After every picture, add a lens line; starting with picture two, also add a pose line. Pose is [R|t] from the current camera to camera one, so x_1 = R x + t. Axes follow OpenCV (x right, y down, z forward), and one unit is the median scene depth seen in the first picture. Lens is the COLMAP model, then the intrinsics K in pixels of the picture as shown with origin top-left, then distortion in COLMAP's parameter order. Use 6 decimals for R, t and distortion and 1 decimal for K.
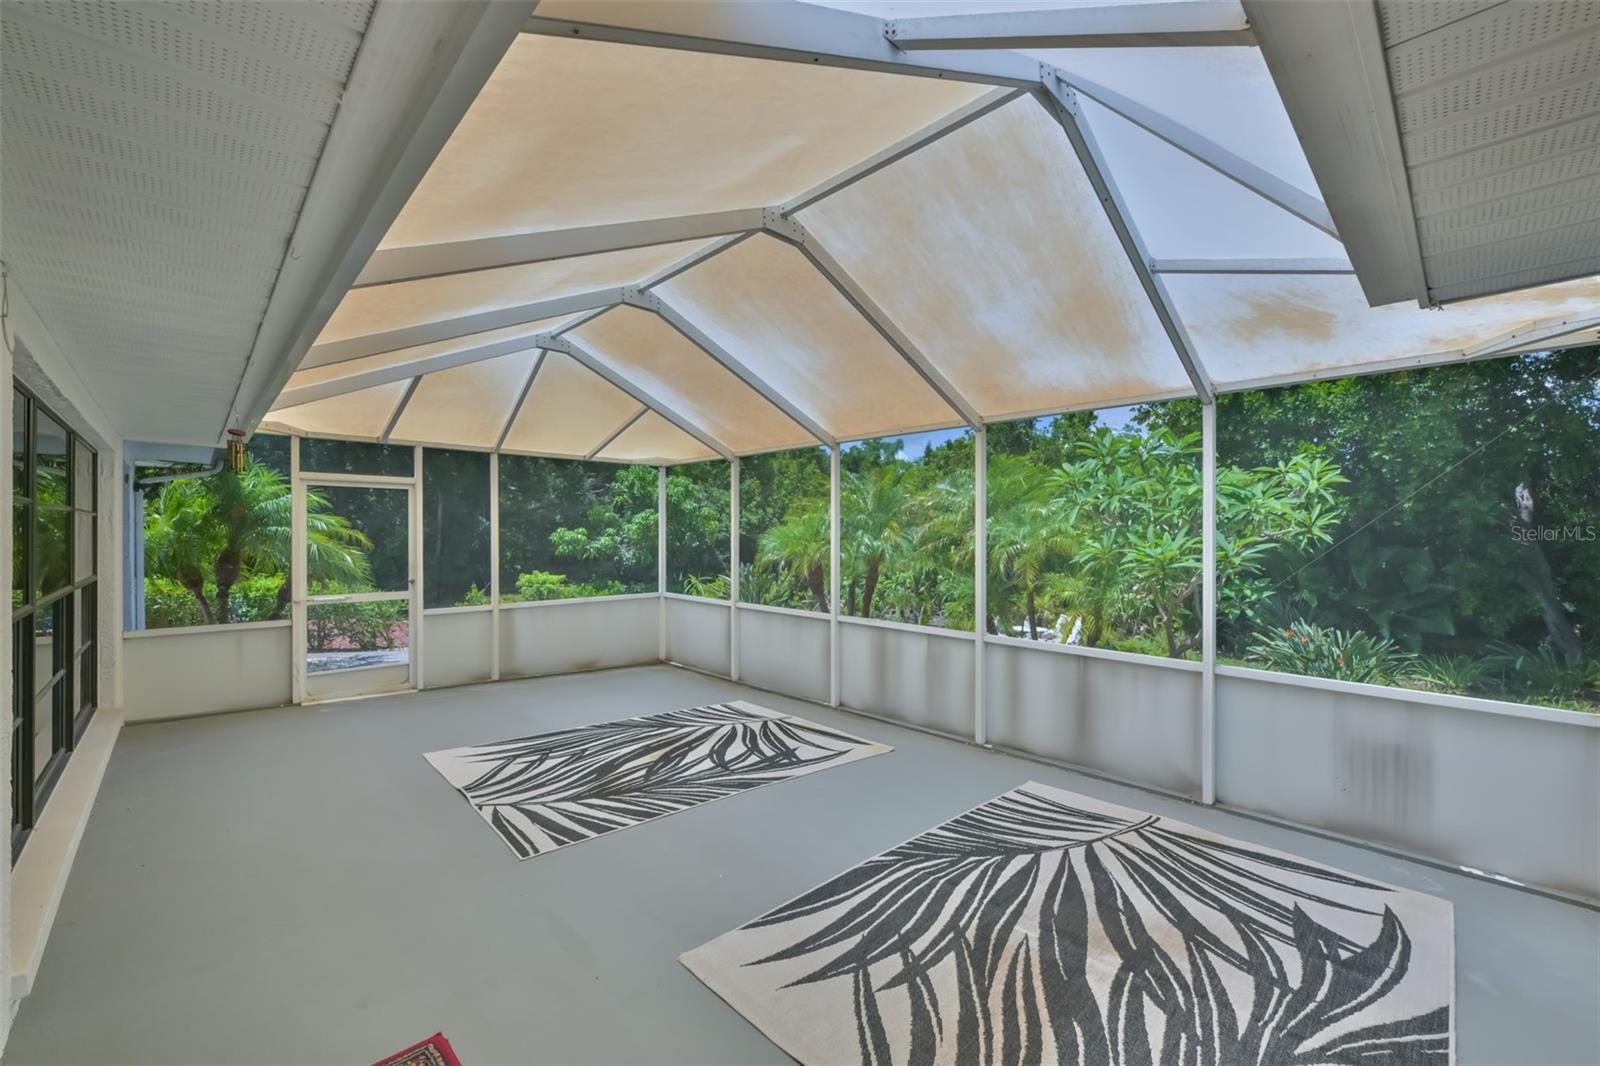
lens RADIAL K [[634.7, 0, 803.4], [0, 634.7, 536.8], [0, 0, 1]] dist [-0.001100, 0.000296]
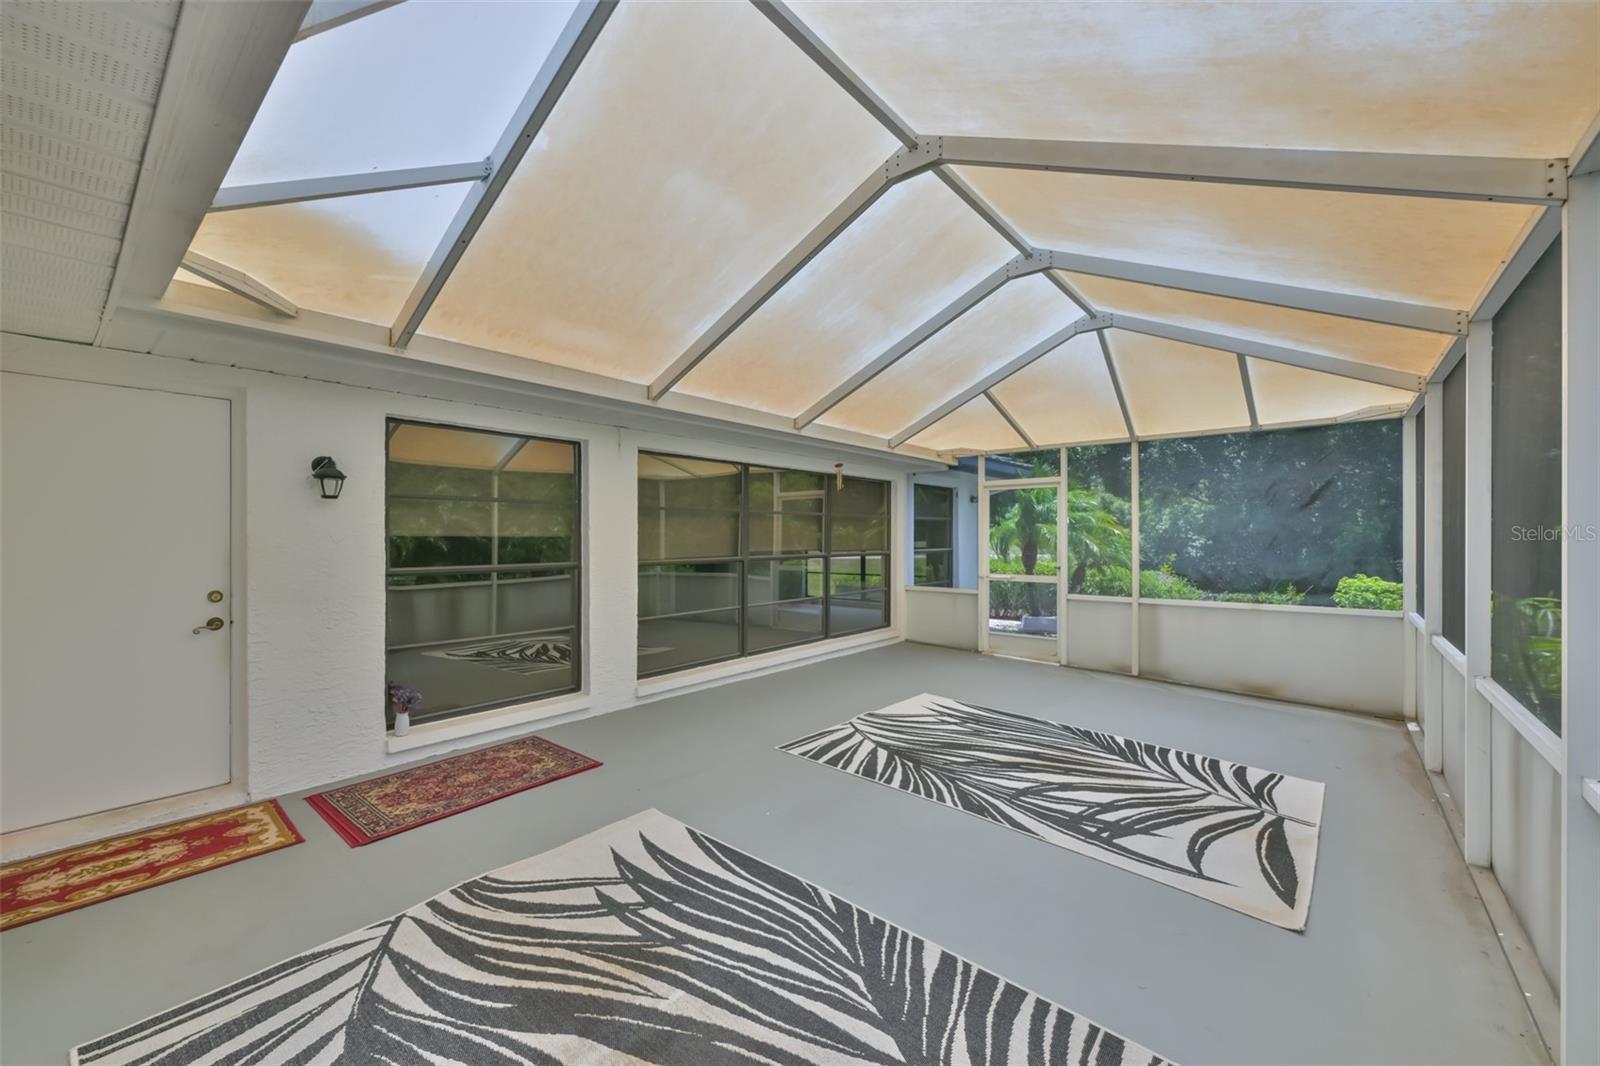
lens RADIAL K [[634.7, 0, 803.4], [0, 634.7, 536.8], [0, 0, 1]] dist [-0.001100, 0.000296]
pose [[0.111478, -0.003024, -0.993762, 0.761774], [-0.000693, 0.999995, -0.003120, 0.032887], [0.993767, 0.001037, 0.111475, 0.709333]]
